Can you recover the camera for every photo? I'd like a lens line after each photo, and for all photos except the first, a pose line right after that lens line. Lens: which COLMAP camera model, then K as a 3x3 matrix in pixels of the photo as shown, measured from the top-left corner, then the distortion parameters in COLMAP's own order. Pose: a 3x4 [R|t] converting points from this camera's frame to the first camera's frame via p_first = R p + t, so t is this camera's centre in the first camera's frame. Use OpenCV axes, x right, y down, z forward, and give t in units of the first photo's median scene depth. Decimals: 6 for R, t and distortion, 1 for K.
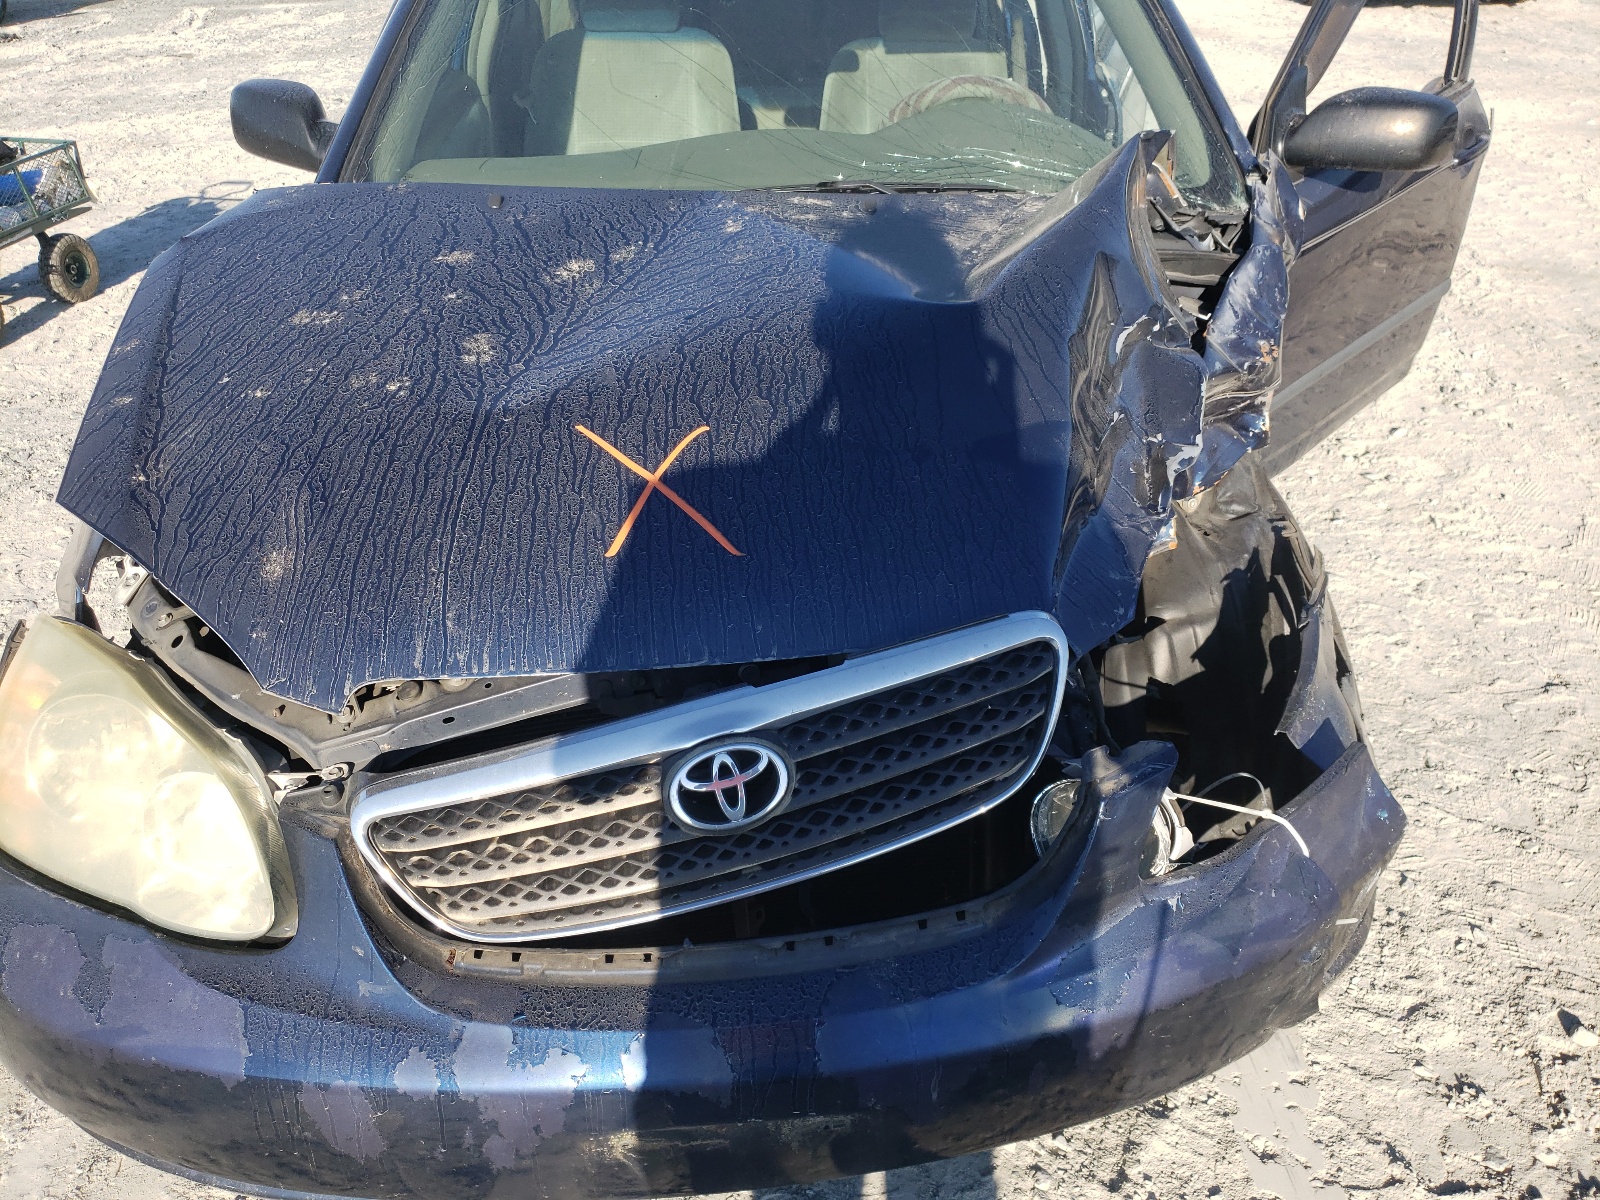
lens RADIAL K [[1260.4, 0, 800.0], [0, 1260.4, 600.0], [0, 0, 1]] dist [-0.008623, -0.003131]
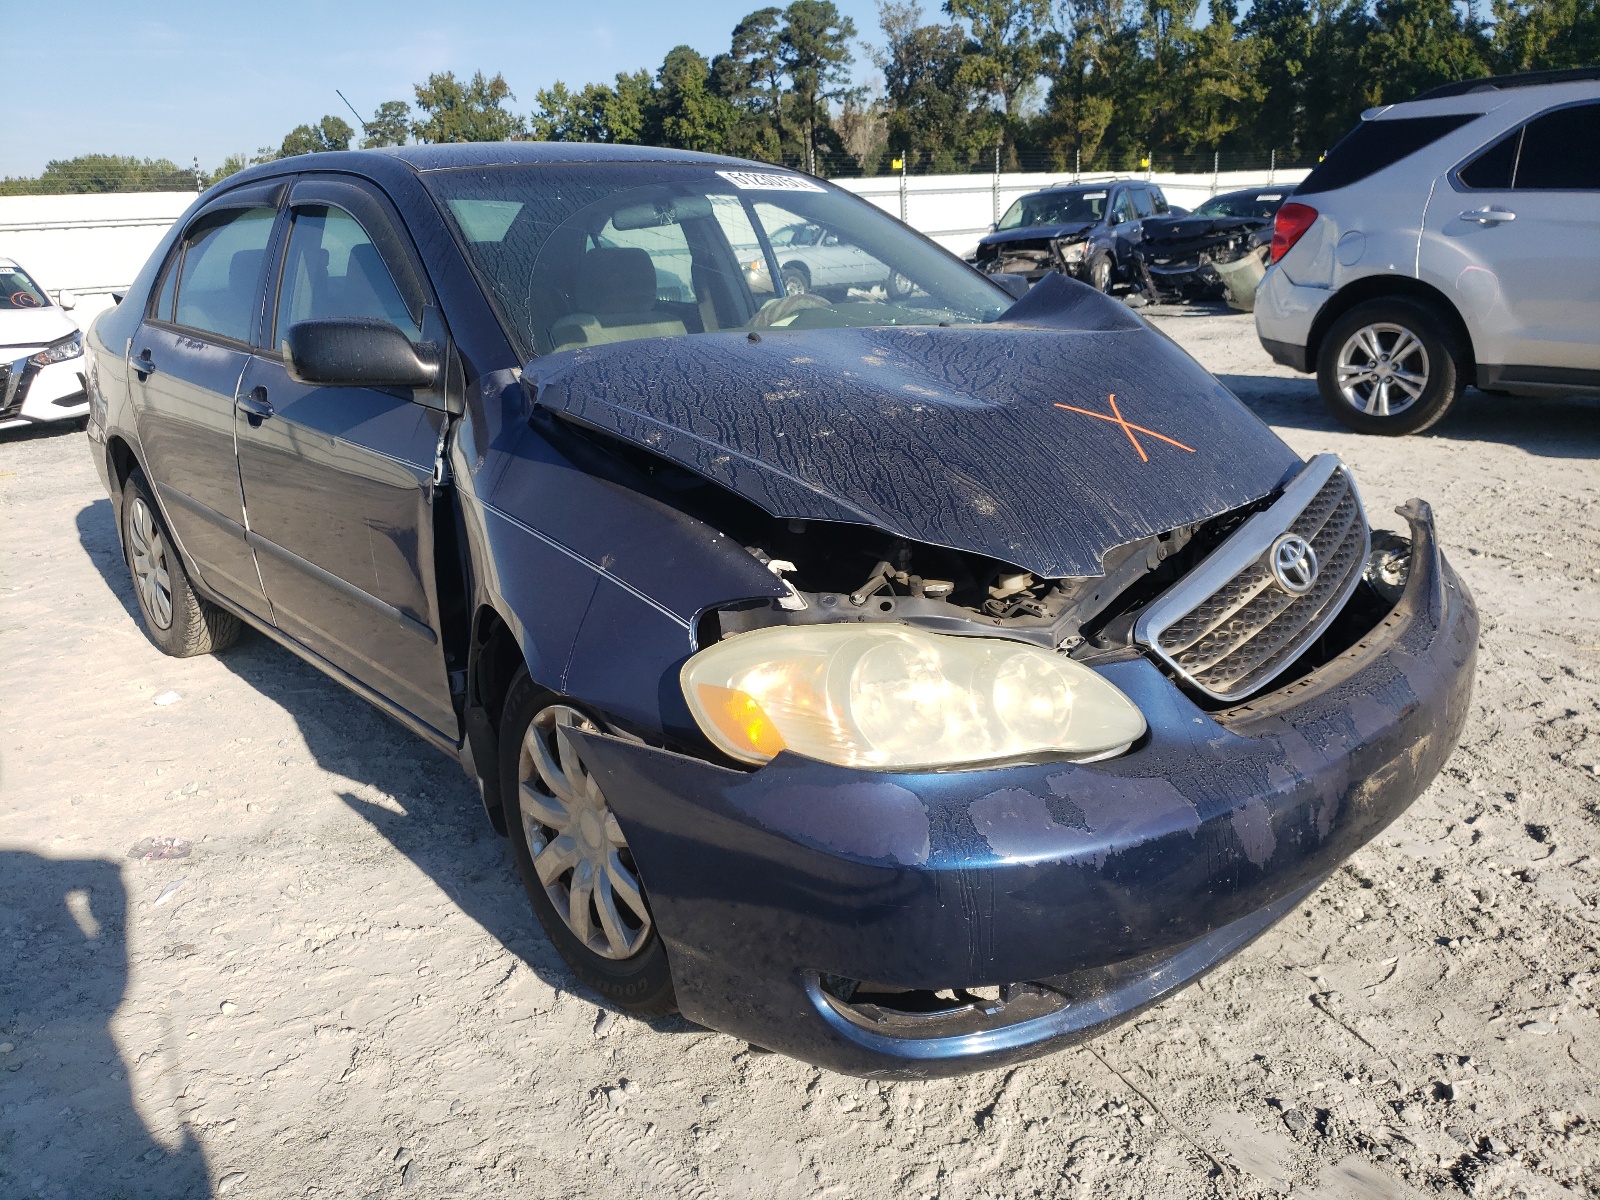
lens RADIAL K [[1308.2, 0, 800.0], [0, 1308.2, 600.0], [0, 0, 1]] dist [0.000448, -0.002329]
pose [[0.767365, -0.190712, 0.612193, -1.538401], [0.368058, 0.912802, -0.176991, 0.248371], [-0.525056, 0.361139, 0.770645, 0.061516]]
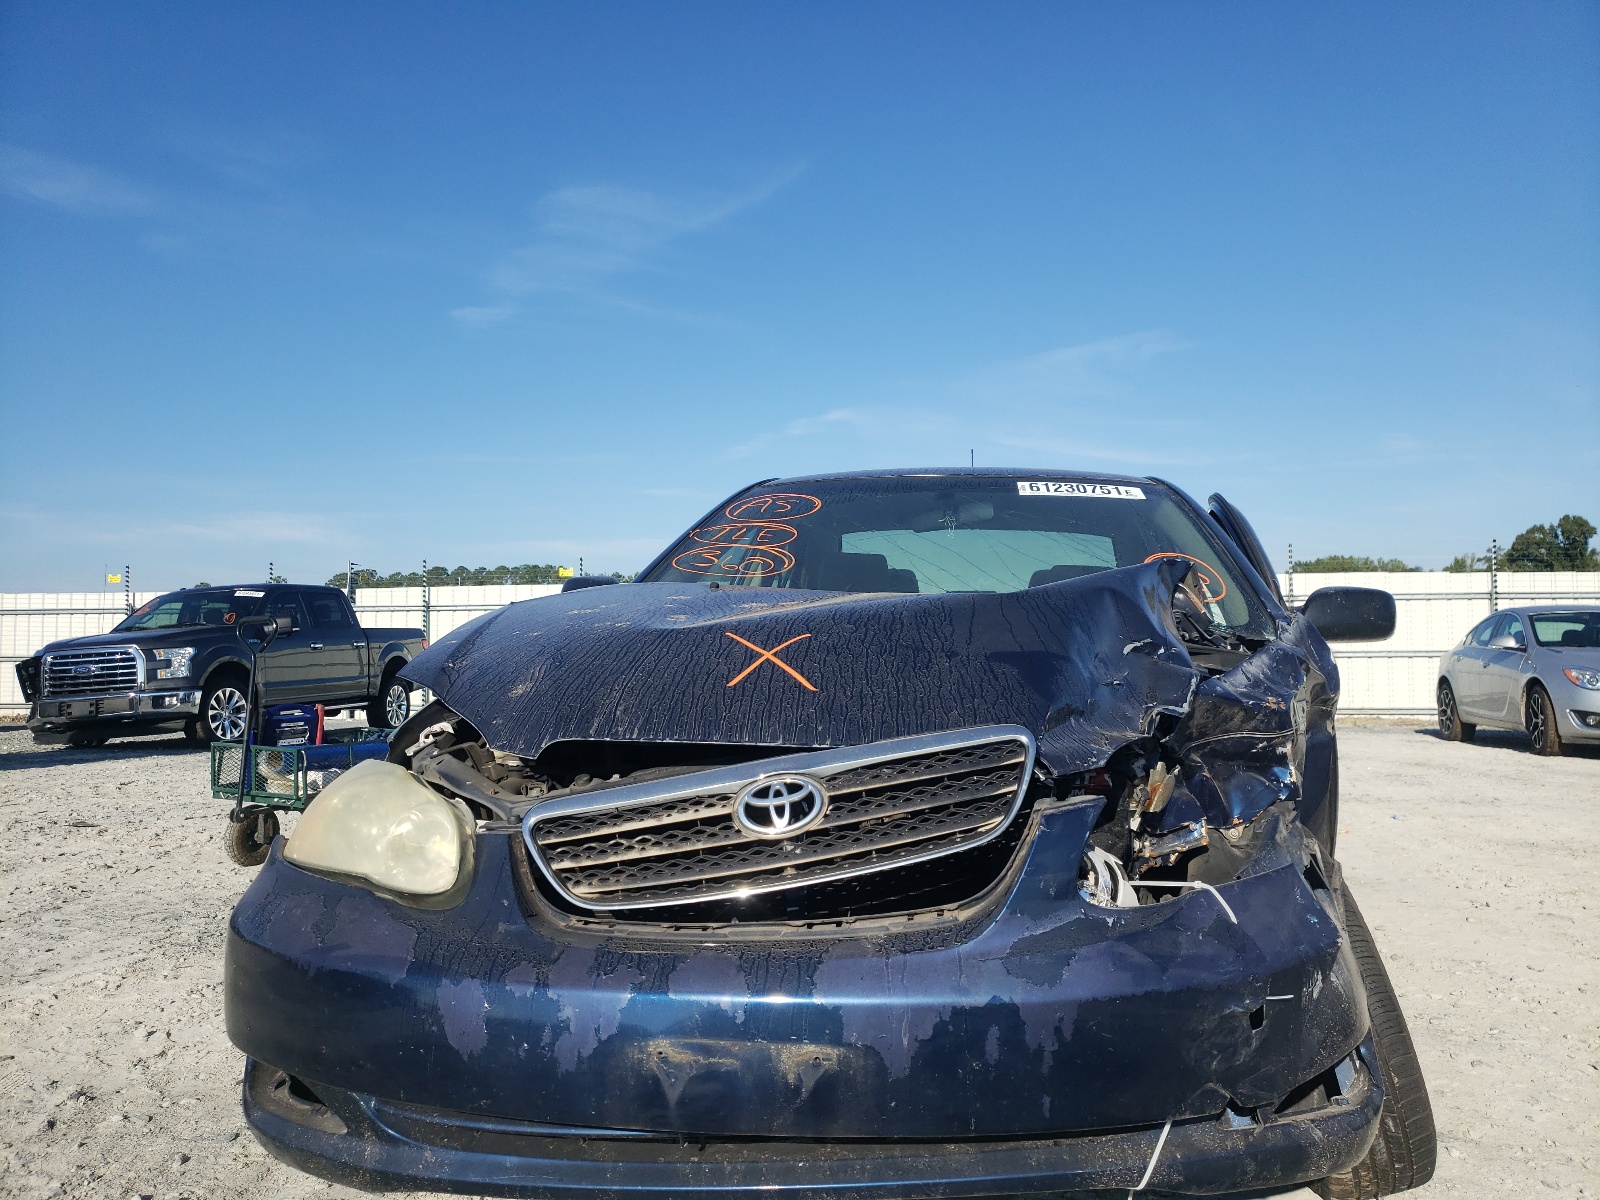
lens RADIAL K [[1308.2, 0, 800.0], [0, 1308.2, 600.0], [0, 0, 1]] dist [0.000448, -0.002329]
pose [[0.976067, 0.014679, -0.216976, 0.275400], [-0.135517, 0.821374, -0.554057, 0.754380], [0.170085, 0.570200, 0.803705, -0.301368]]
